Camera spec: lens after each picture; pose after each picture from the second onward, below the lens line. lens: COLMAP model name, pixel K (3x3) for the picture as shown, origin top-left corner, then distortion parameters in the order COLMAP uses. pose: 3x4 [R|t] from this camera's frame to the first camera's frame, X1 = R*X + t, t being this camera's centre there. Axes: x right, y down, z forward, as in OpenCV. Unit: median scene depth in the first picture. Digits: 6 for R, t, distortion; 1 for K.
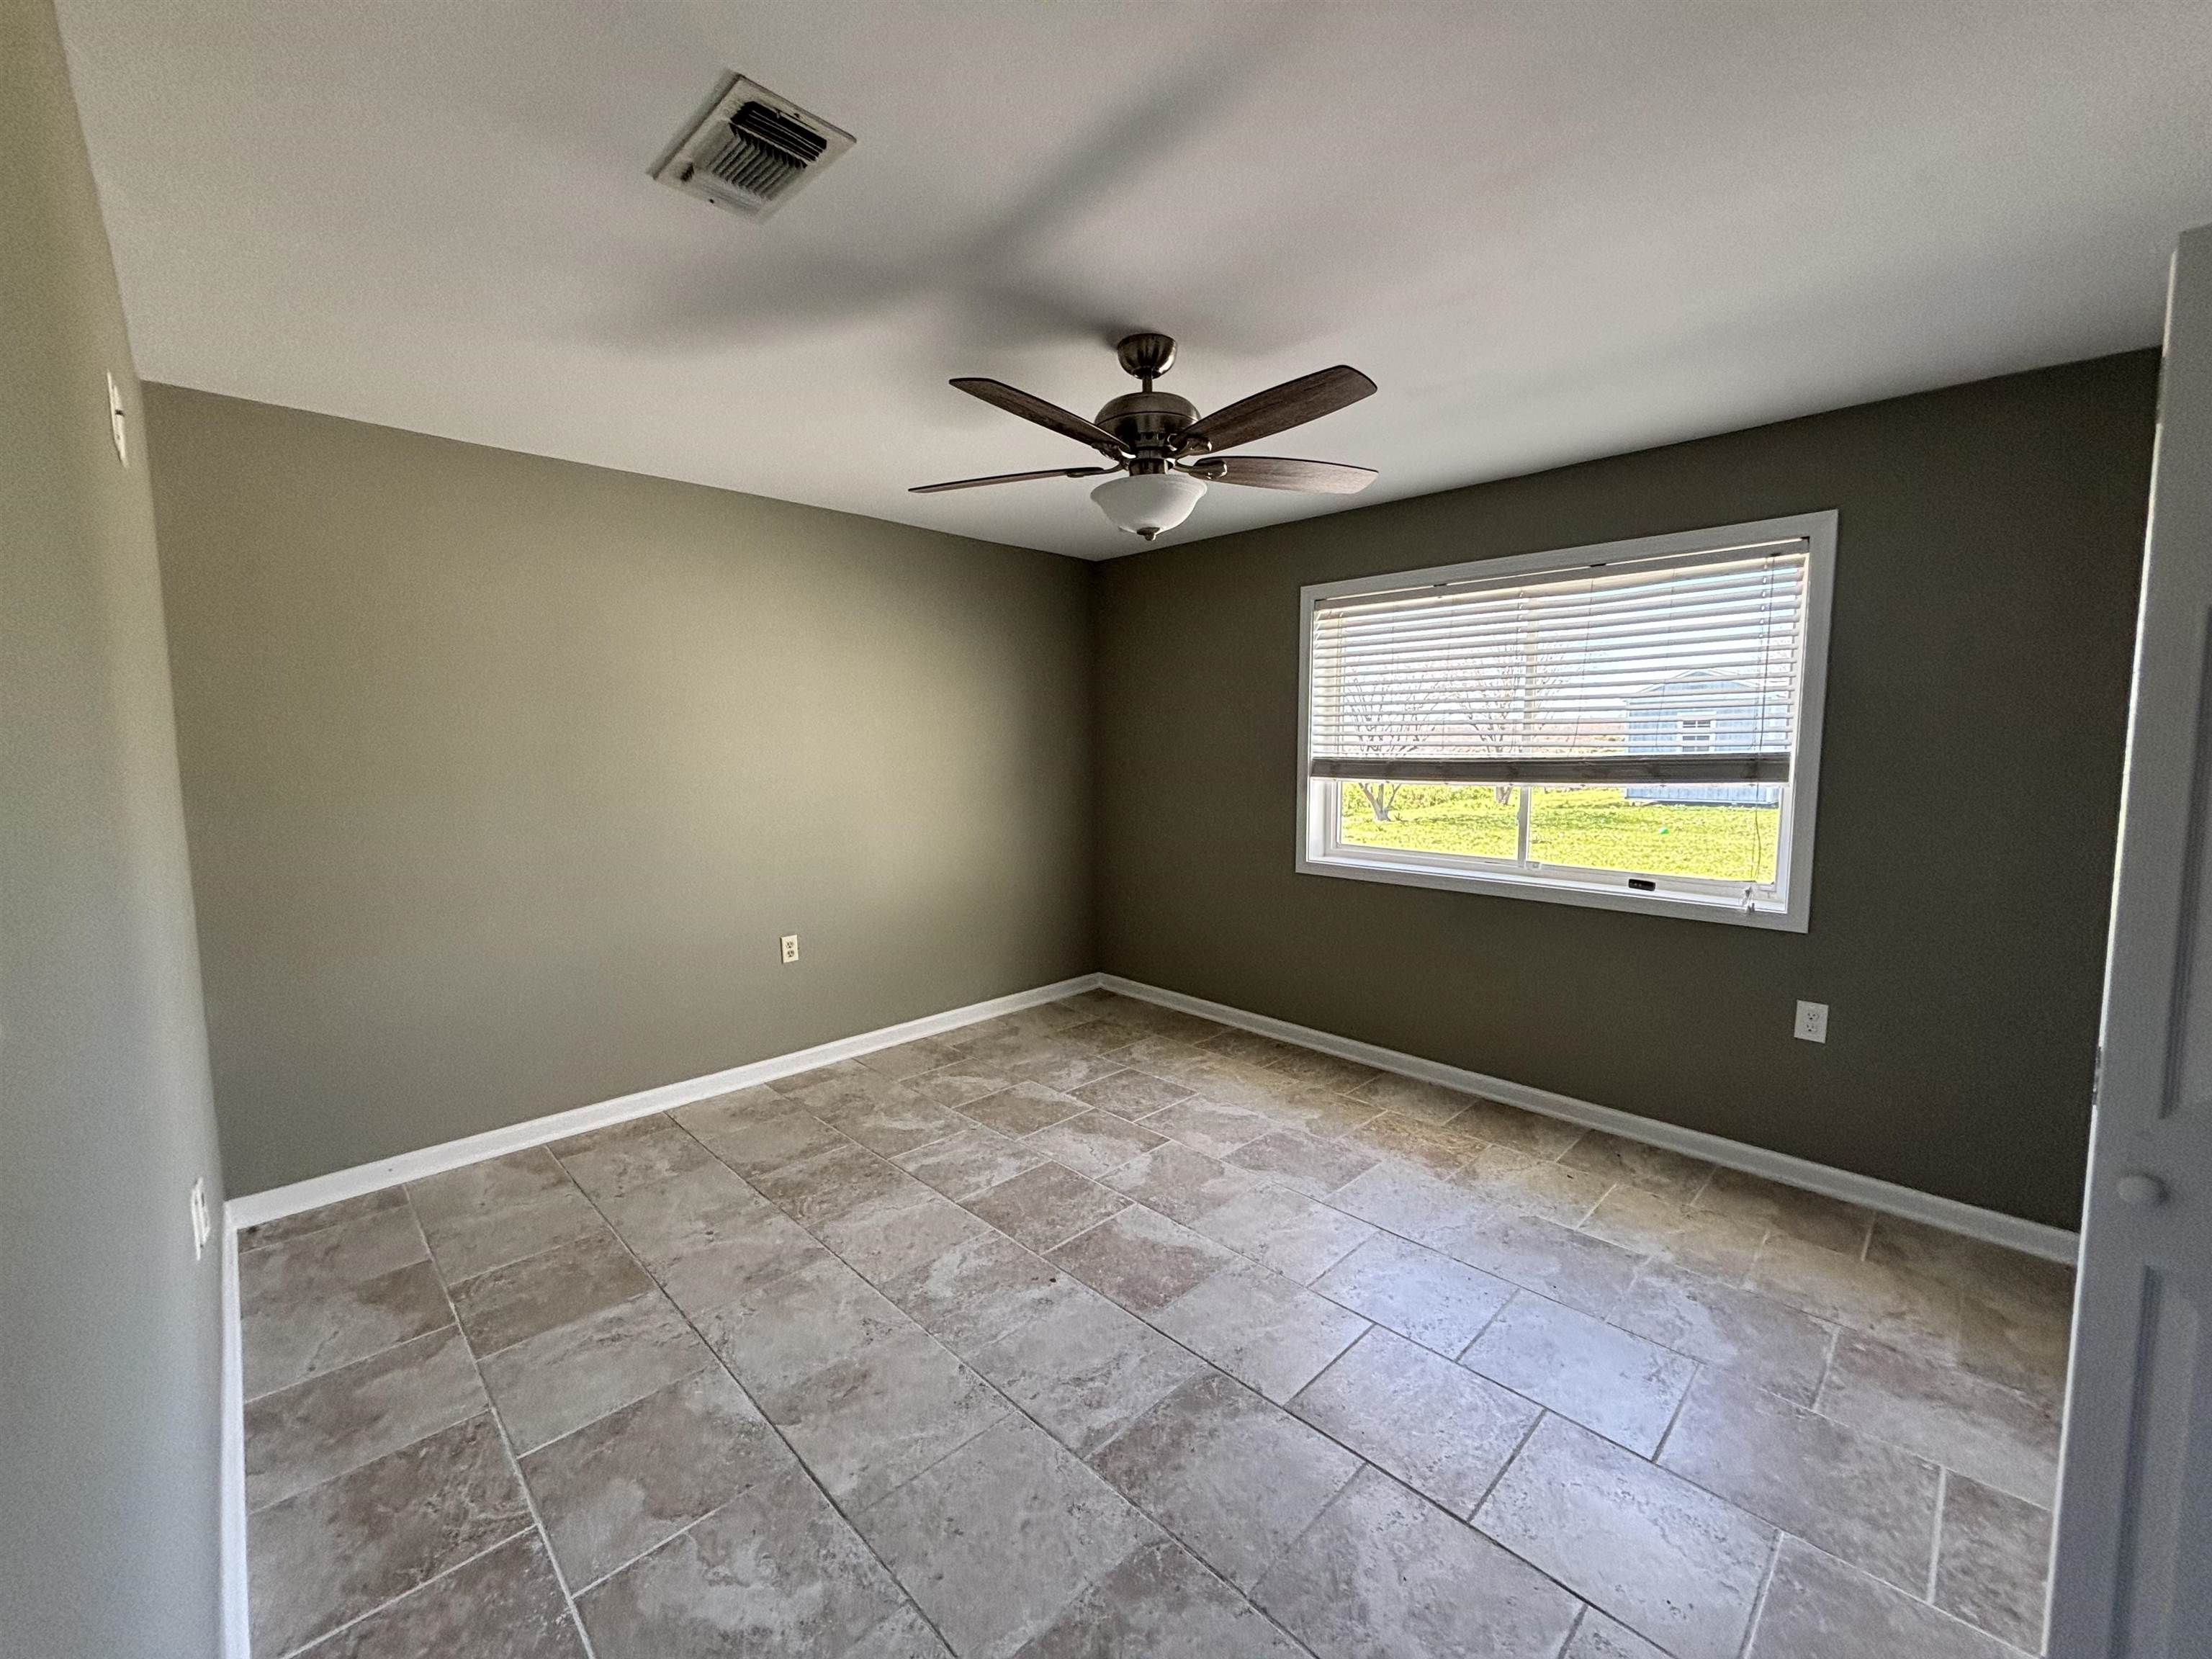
lens RADIAL K [[892.2, 0, 1109.2], [0, 892.2, 816.0], [0, 0, 1]] dist [0.002433, -0.000202]
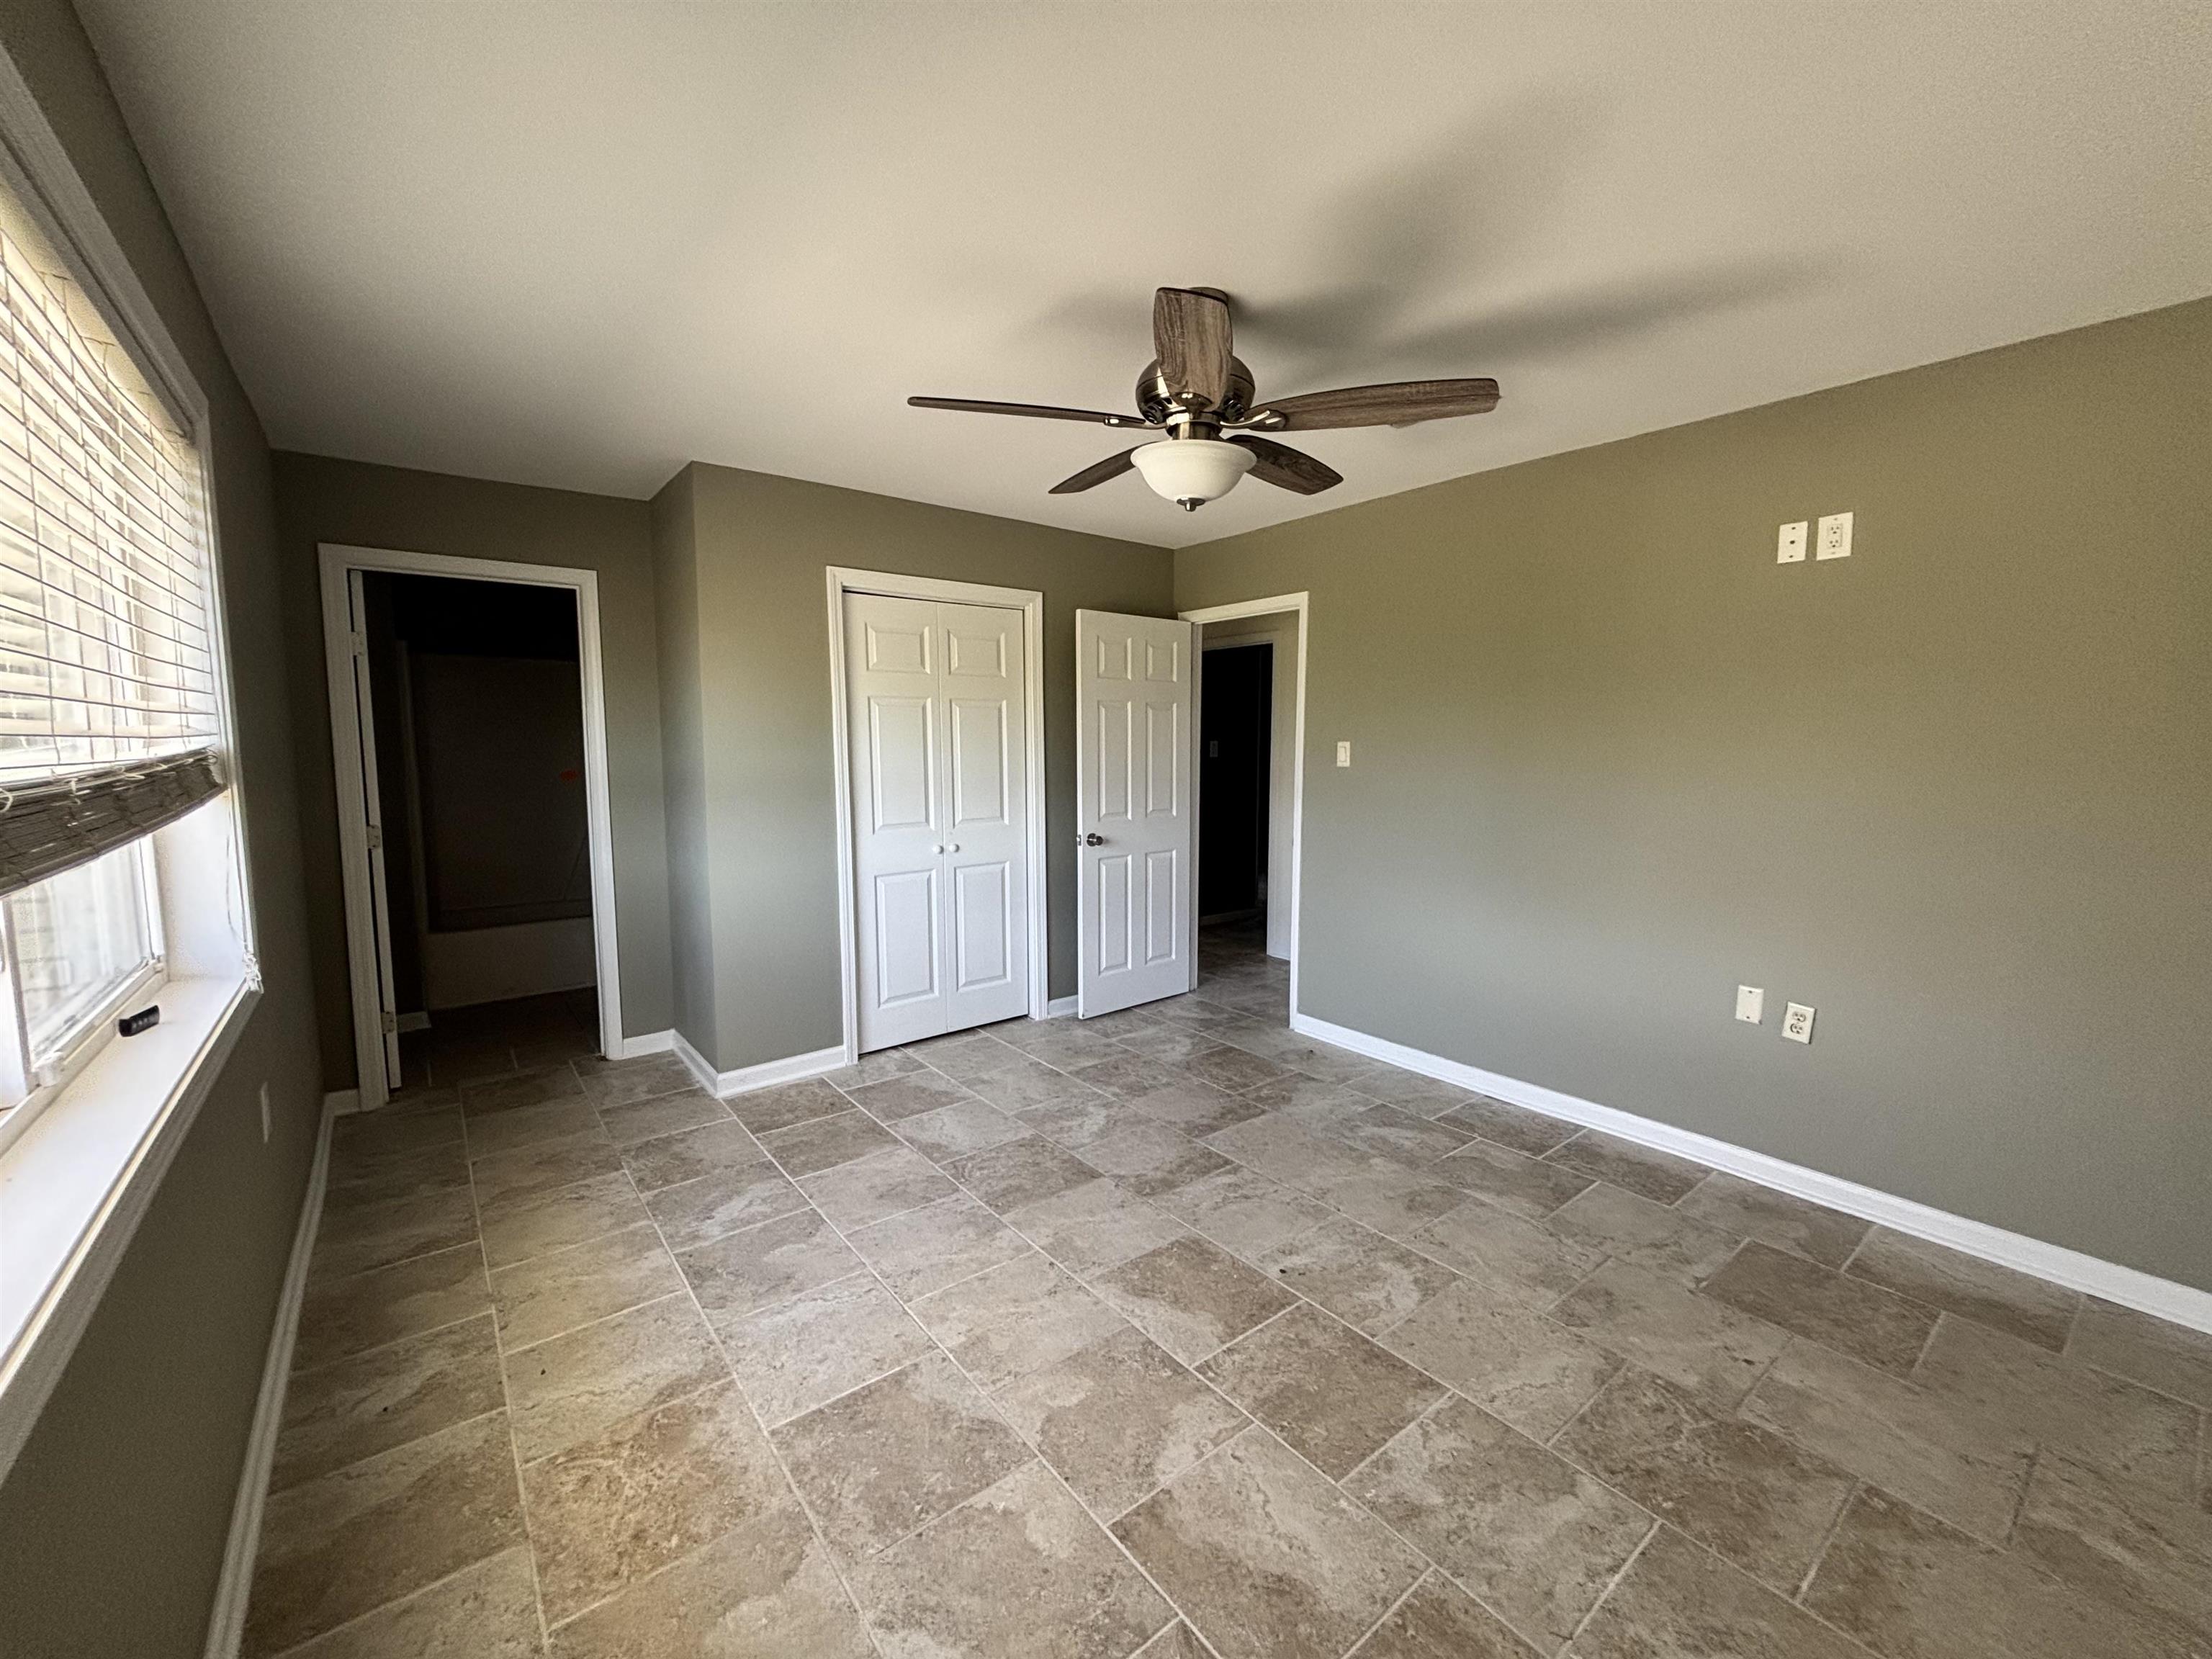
lens RADIAL K [[892.2, 0, 1109.2], [0, 892.2, 816.0], [0, 0, 1]] dist [0.002433, -0.000202]
pose [[-0.993740, -0.007578, 0.111460, 0.020387], [0.011727, 0.985108, 0.171534, -0.139832], [-0.111100, 0.171767, -0.978853, 1.770679]]
